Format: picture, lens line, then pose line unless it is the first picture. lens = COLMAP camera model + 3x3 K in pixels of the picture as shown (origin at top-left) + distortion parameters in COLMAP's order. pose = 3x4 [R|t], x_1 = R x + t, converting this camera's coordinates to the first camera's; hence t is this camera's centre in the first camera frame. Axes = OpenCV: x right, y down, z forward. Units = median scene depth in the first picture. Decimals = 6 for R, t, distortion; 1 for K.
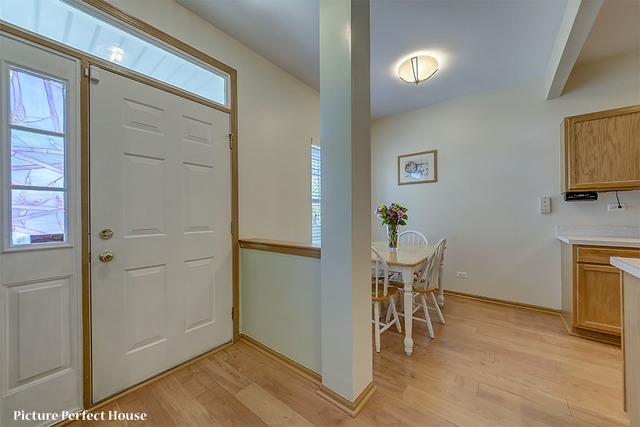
lens RADIAL K [[232.5, 0, 320.0], [0, 232.5, 213.5], [0, 0, 1]] dist [-0.001261, -0.000108]
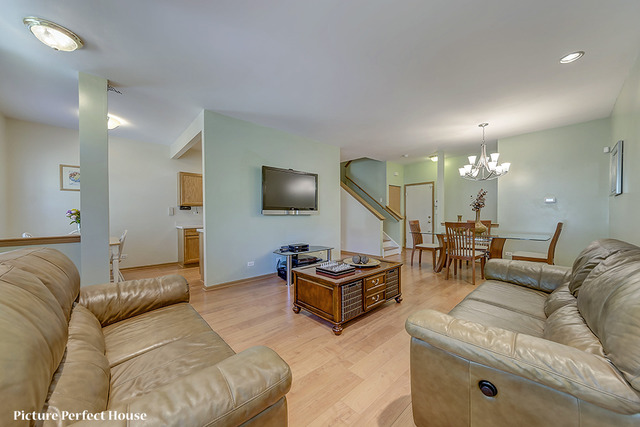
lens RADIAL K [[232.5, 0, 320.0], [0, 232.5, 213.5], [0, 0, 1]] dist [-0.001261, -0.000108]
pose [[0.157814, 0.007548, 0.987440, -0.874618], [0.002006, 0.999966, -0.007965, -0.000468], [-0.987467, 0.003238, 0.157793, -0.630599]]
